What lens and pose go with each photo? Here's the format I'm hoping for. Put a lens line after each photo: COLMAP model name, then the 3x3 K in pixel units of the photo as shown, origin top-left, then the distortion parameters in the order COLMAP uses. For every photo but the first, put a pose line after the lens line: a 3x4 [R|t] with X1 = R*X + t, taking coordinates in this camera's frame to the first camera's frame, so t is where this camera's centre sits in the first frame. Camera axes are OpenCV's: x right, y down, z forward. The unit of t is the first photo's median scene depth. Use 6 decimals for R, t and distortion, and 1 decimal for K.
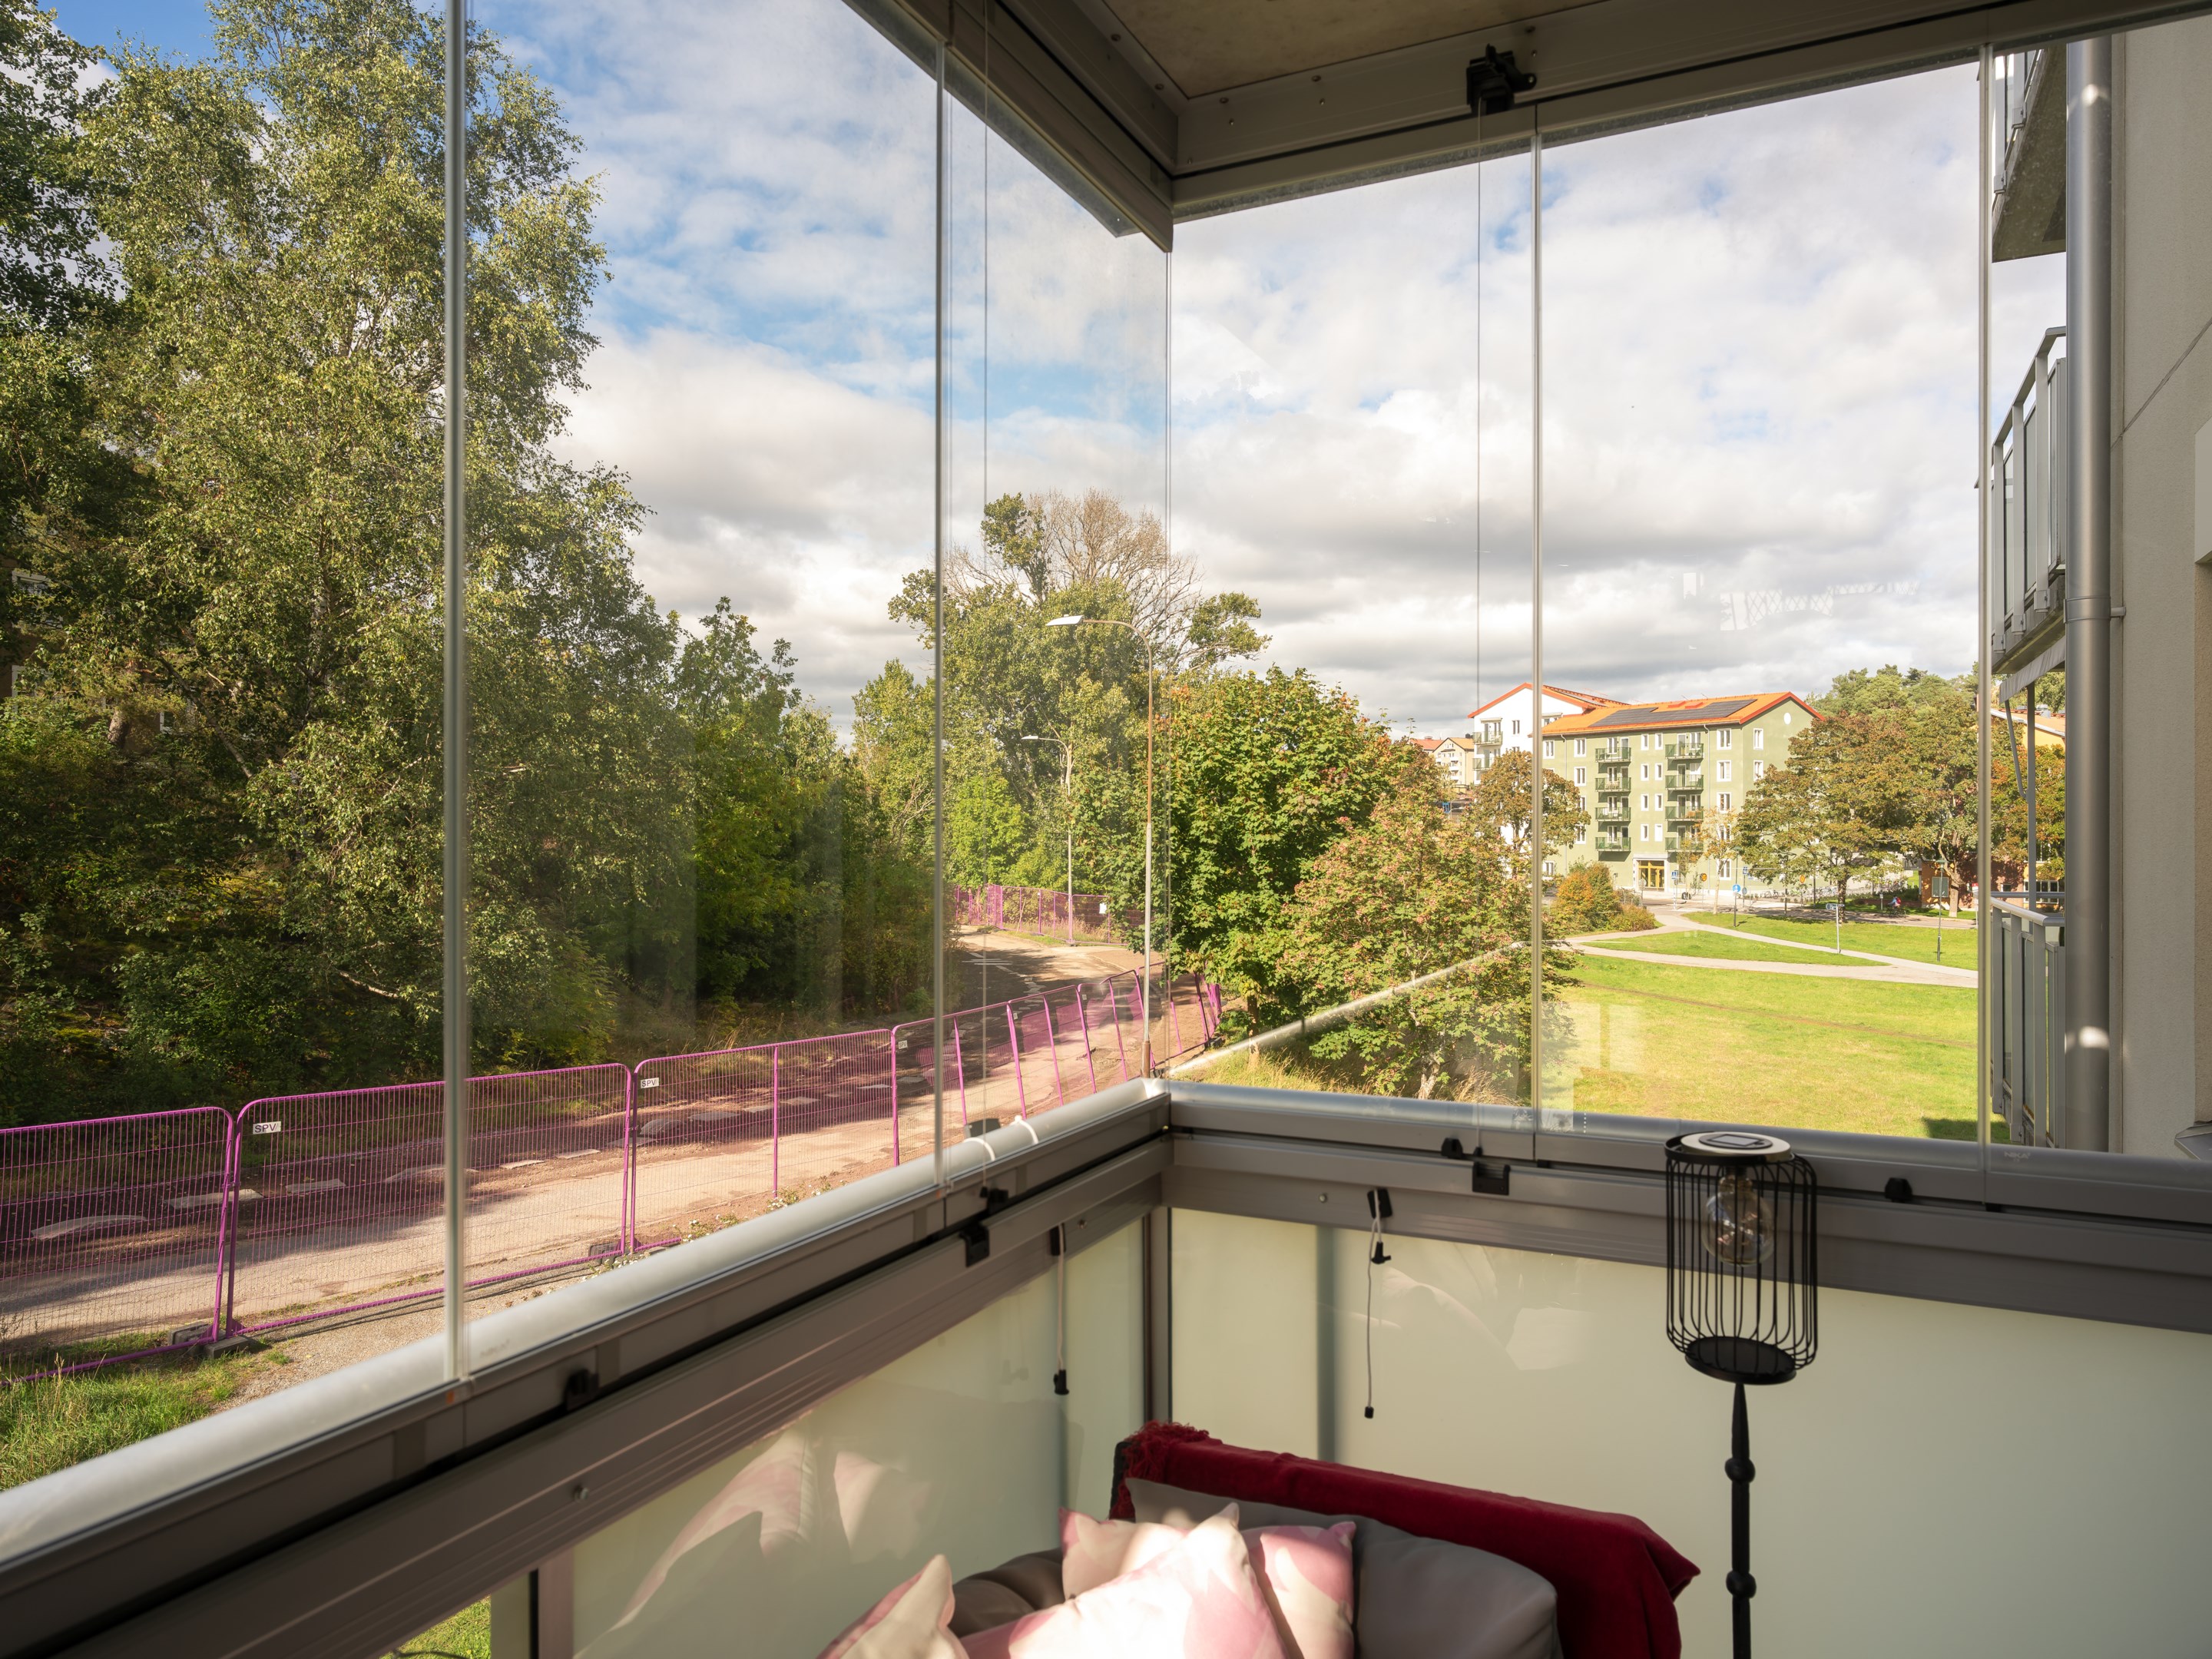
lens RADIAL K [[1425.9, 0, 1106.0], [0, 1425.9, 829.5], [0, 0, 1]] dist [-0.008028, -0.006648]
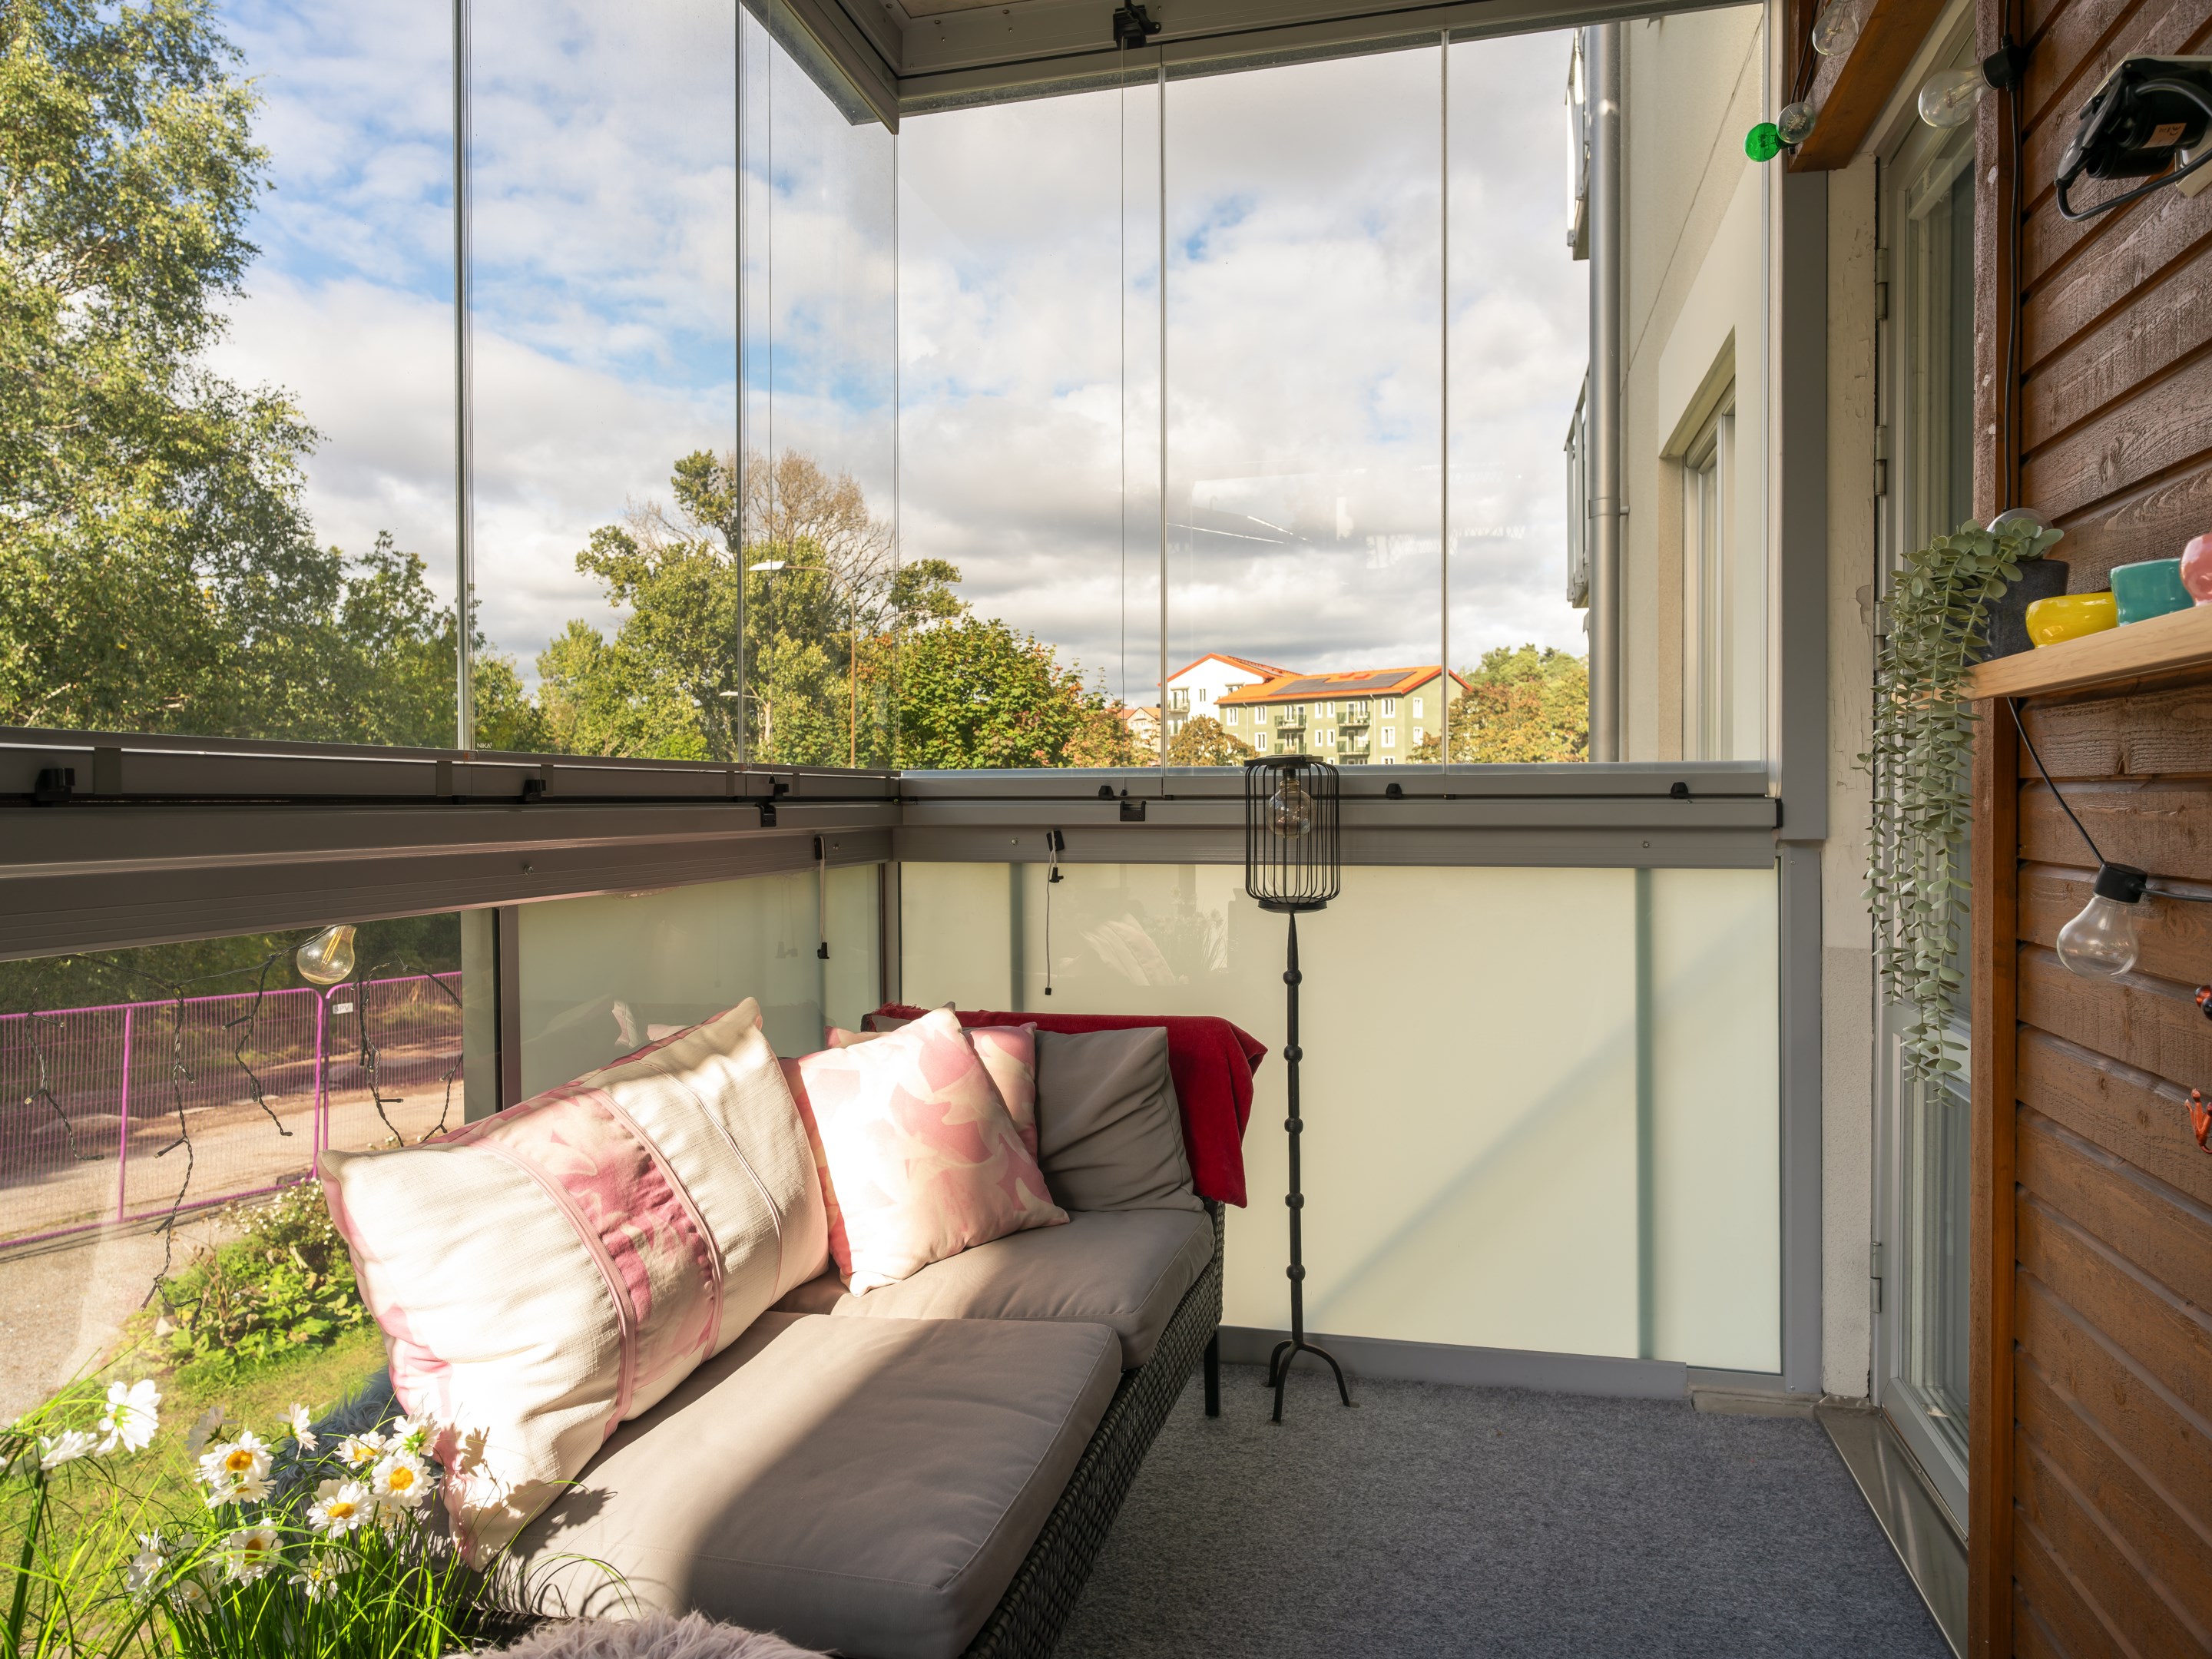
lens RADIAL K [[1418.1, 0, 1106.0], [0, 1418.1, 829.5], [0, 0, 1]] dist [-0.025433, 0.002638]
pose [[0.977921, -0.007306, 0.208846, -0.004753], [0.003286, 0.999803, 0.019592, 0.023637], [-0.208948, -0.018473, 0.977752, -0.036223]]
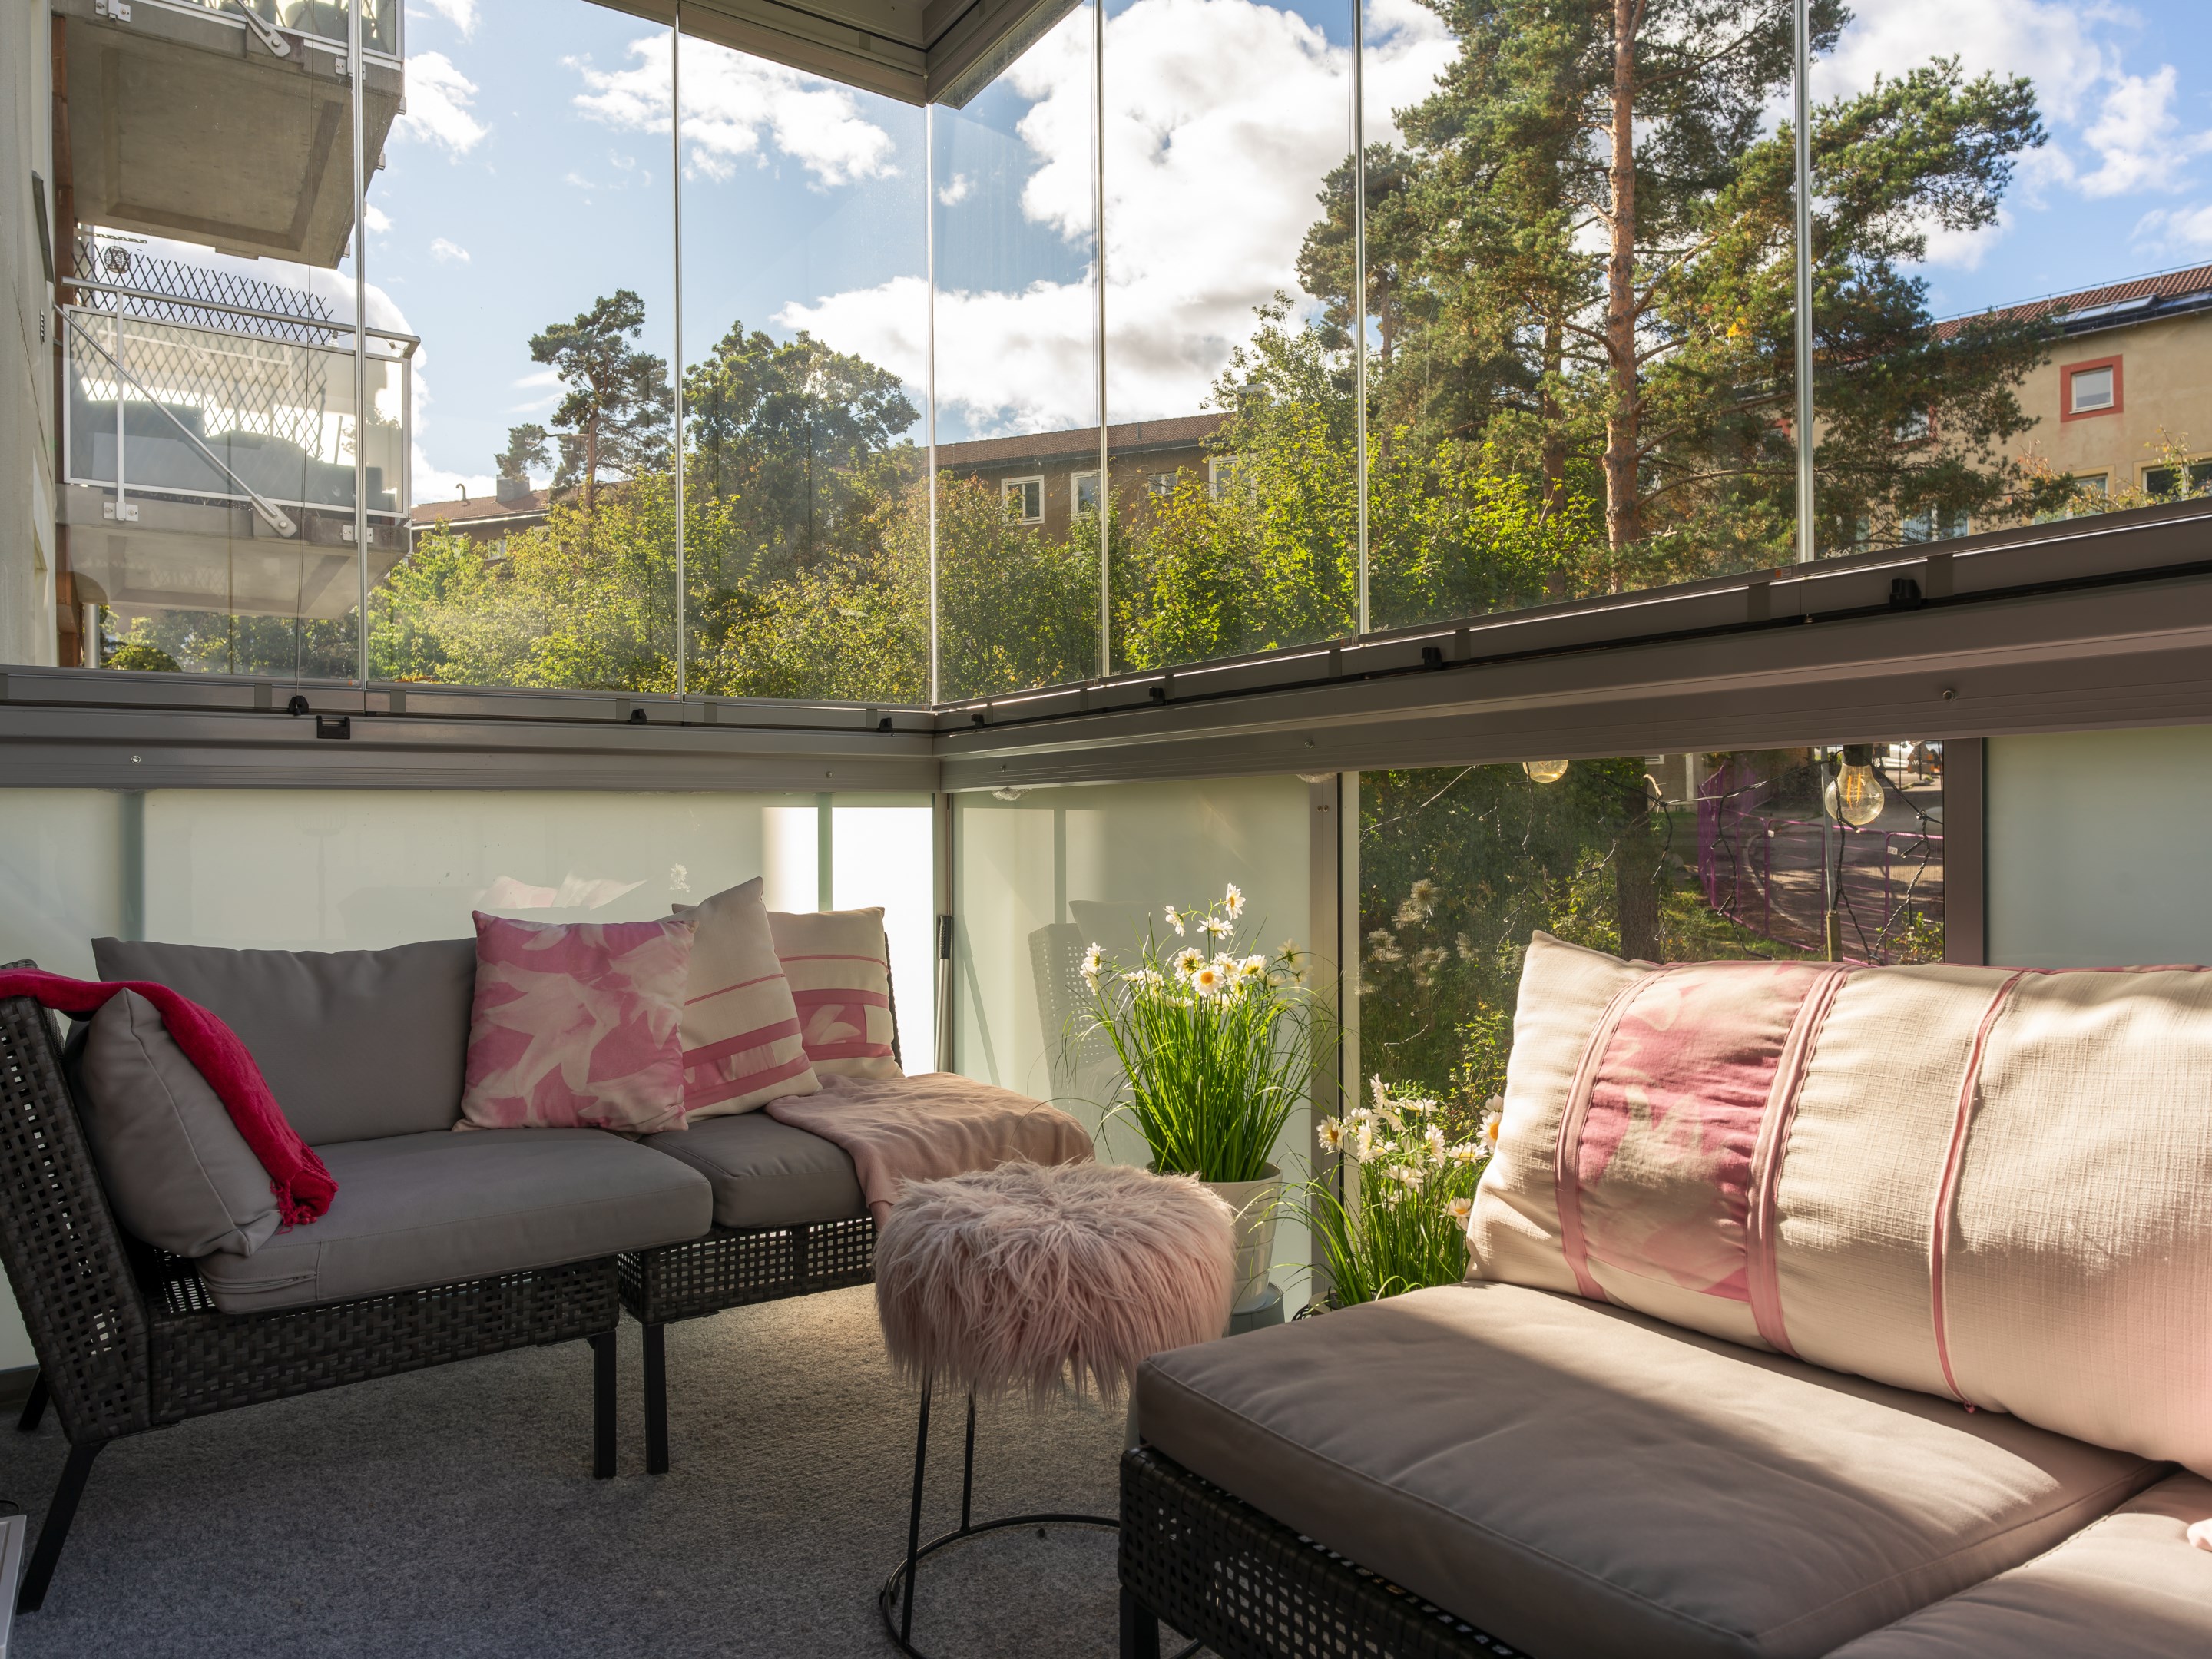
lens RADIAL K [[1453.6, 0, 1108.7], [0, 1453.6, 830.5], [0, 0, 1]] dist [-0.001352, -0.000371]
pose [[-0.490282, 0.004213, -0.871554, 0.812435], [0.004297, 0.999988, 0.002417, 0.153254], [0.871553, -0.002560, -0.490294, 1.138792]]
